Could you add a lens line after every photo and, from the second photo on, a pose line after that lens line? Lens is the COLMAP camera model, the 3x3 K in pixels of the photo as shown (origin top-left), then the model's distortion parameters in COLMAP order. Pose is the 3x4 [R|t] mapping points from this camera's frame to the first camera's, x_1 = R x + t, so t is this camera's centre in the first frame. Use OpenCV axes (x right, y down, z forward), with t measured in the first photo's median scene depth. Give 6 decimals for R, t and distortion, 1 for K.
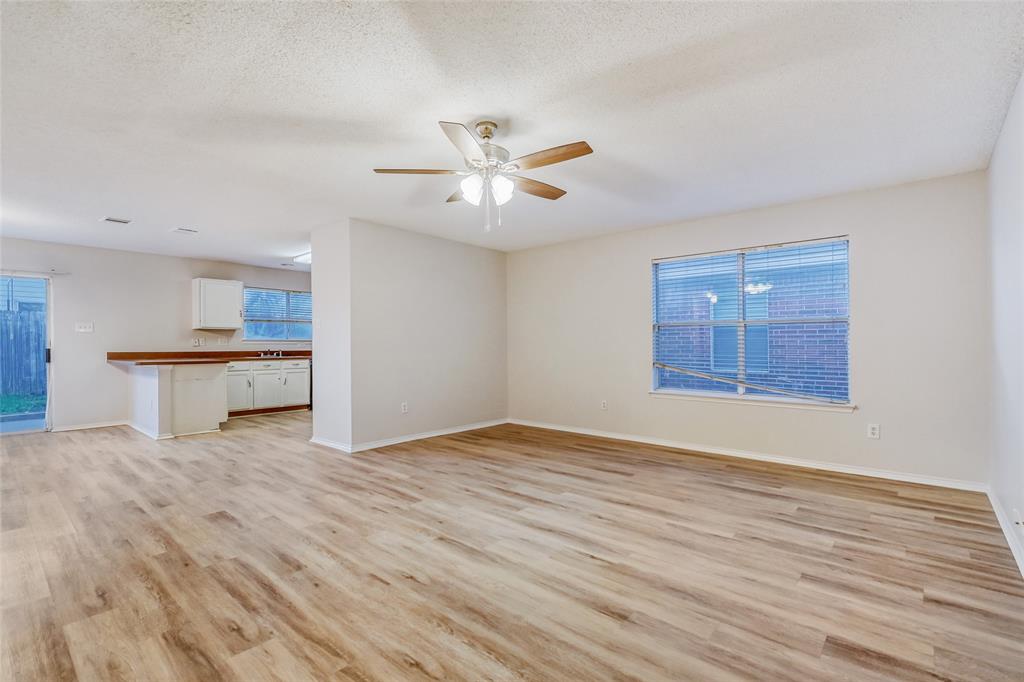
lens RADIAL K [[463.3, 0, 508.5], [0, 463.3, 351.2], [0, 0, 1]] dist [0.010758, -0.004986]
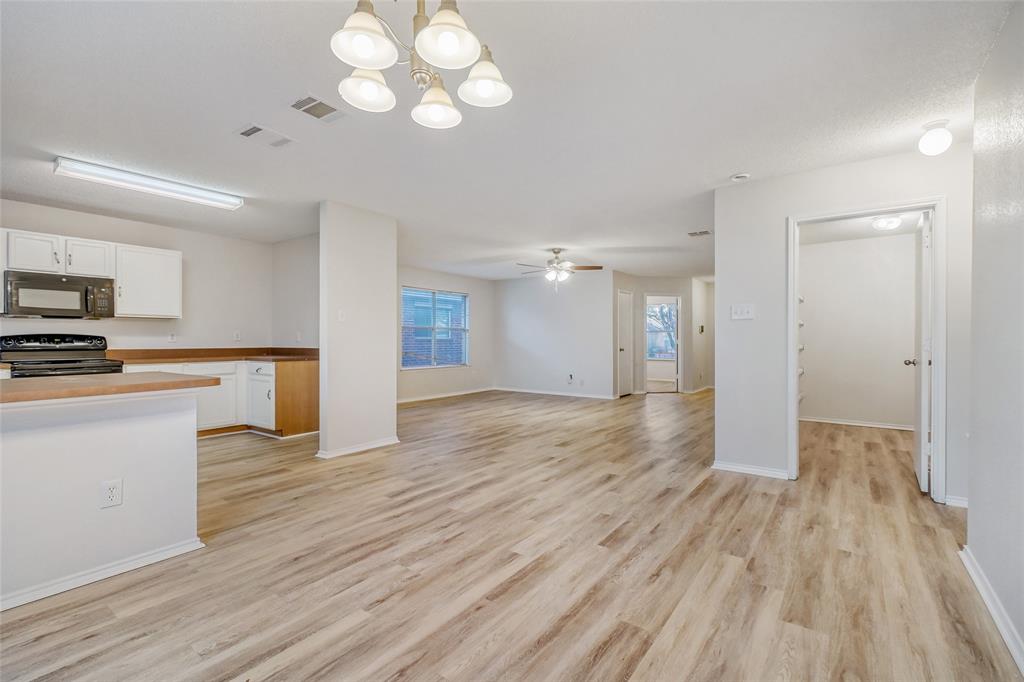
lens RADIAL K [[463.3, 0, 513.2], [0, 463.3, 343.7], [0, 0, 1]] dist [0.010758, -0.004986]
pose [[-0.088300, -0.008183, 0.996060, -2.325028], [0.015318, 0.999837, 0.009572, -0.018034], [-0.995976, 0.016103, -0.088161, 1.369007]]
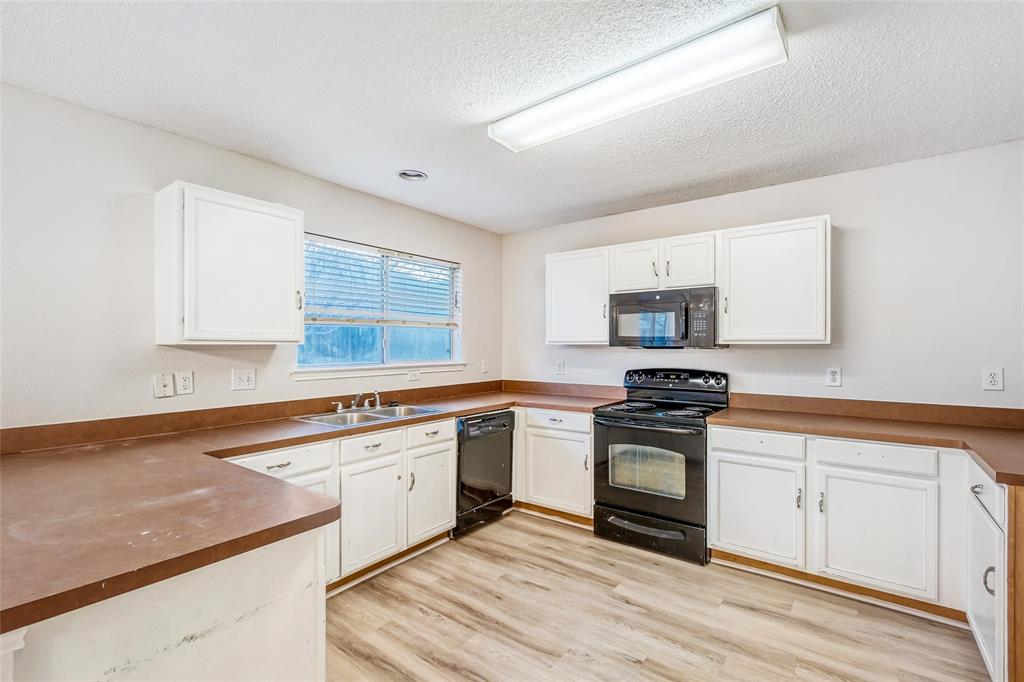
lens RADIAL K [[463.3, 0, 509.7], [0, 463.3, 346.3], [0, 0, 1]] dist [0.010758, -0.004986]
pose [[0.997455, -0.001230, 0.071295, -1.112469], [0.002208, 0.999905, -0.013630, -0.102202], [-0.071272, 0.013753, 0.997362, 1.607191]]
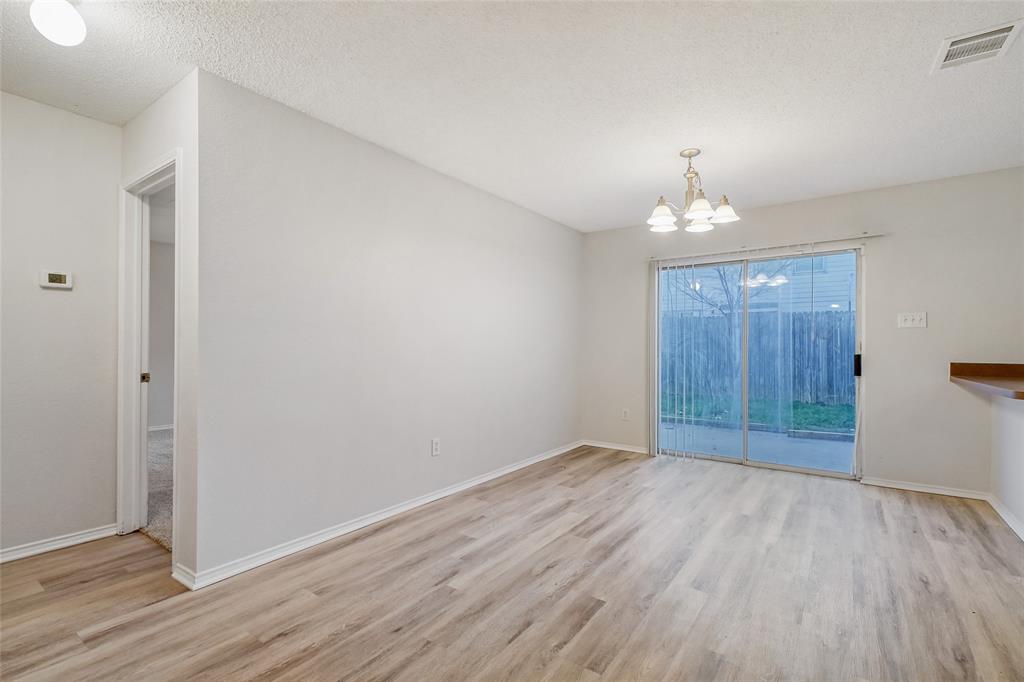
lens RADIAL K [[463.3, 0, 514.0], [0, 463.3, 344.1], [0, 0, 1]] dist [0.010758, -0.004986]
pose [[0.096198, -0.004053, -0.995354, -0.774793], [-0.019822, 0.999786, -0.005986, -0.013454], [0.995165, 0.020306, 0.096097, 0.923800]]
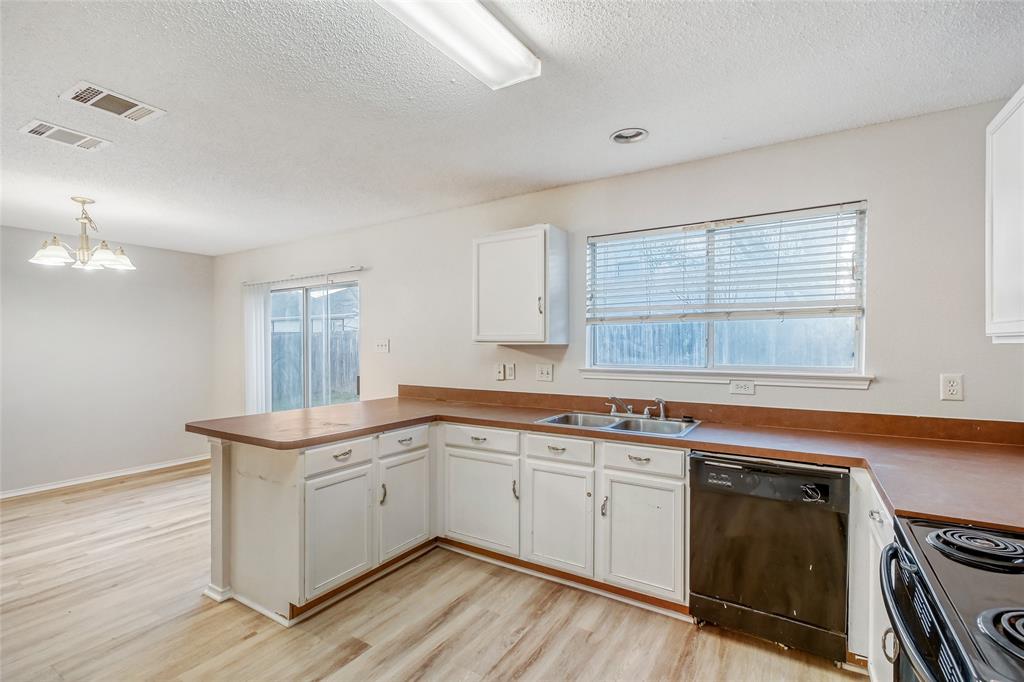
lens RADIAL K [[463.3, 0, 508.7], [0, 463.3, 352.9], [0, 0, 1]] dist [0.010758, -0.004986]
pose [[0.158634, 0.018424, -0.987166, -0.468707], [-0.013520, 0.999773, 0.016487, -0.116099], [0.987245, 0.010731, 0.158847, 2.292887]]
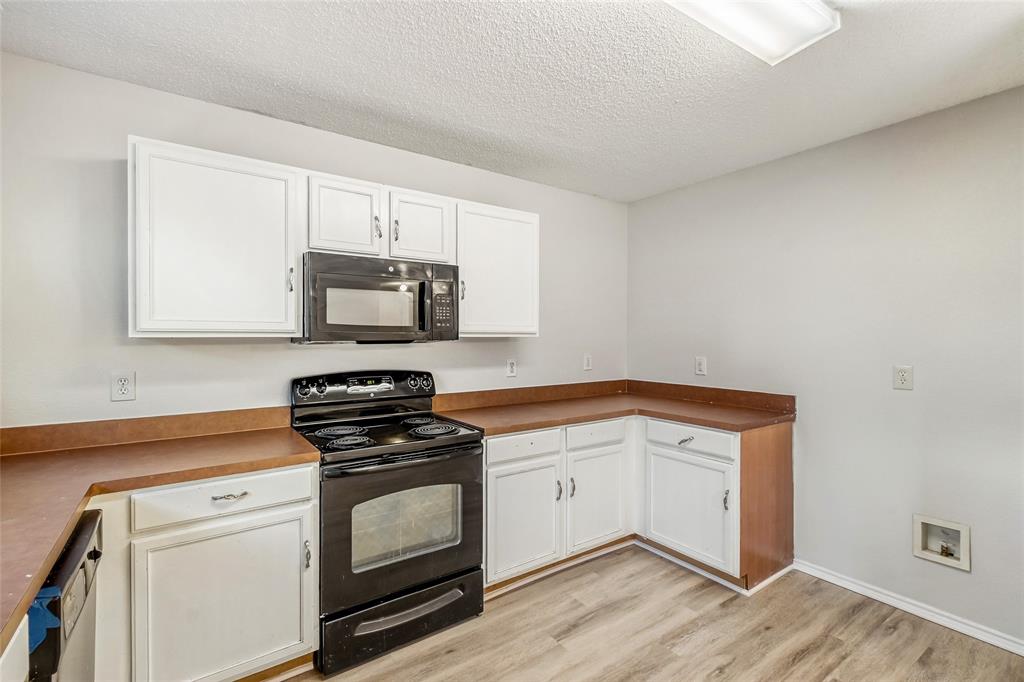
lens RADIAL K [[463.3, 0, 508.4], [0, 463.3, 342.0], [0, 0, 1]] dist [0.010758, -0.004986]
pose [[0.238690, -0.012672, 0.971013, -1.378997], [0.013132, 0.999866, 0.009820, -0.118414], [-0.971007, 0.010407, 0.238824, 2.321090]]
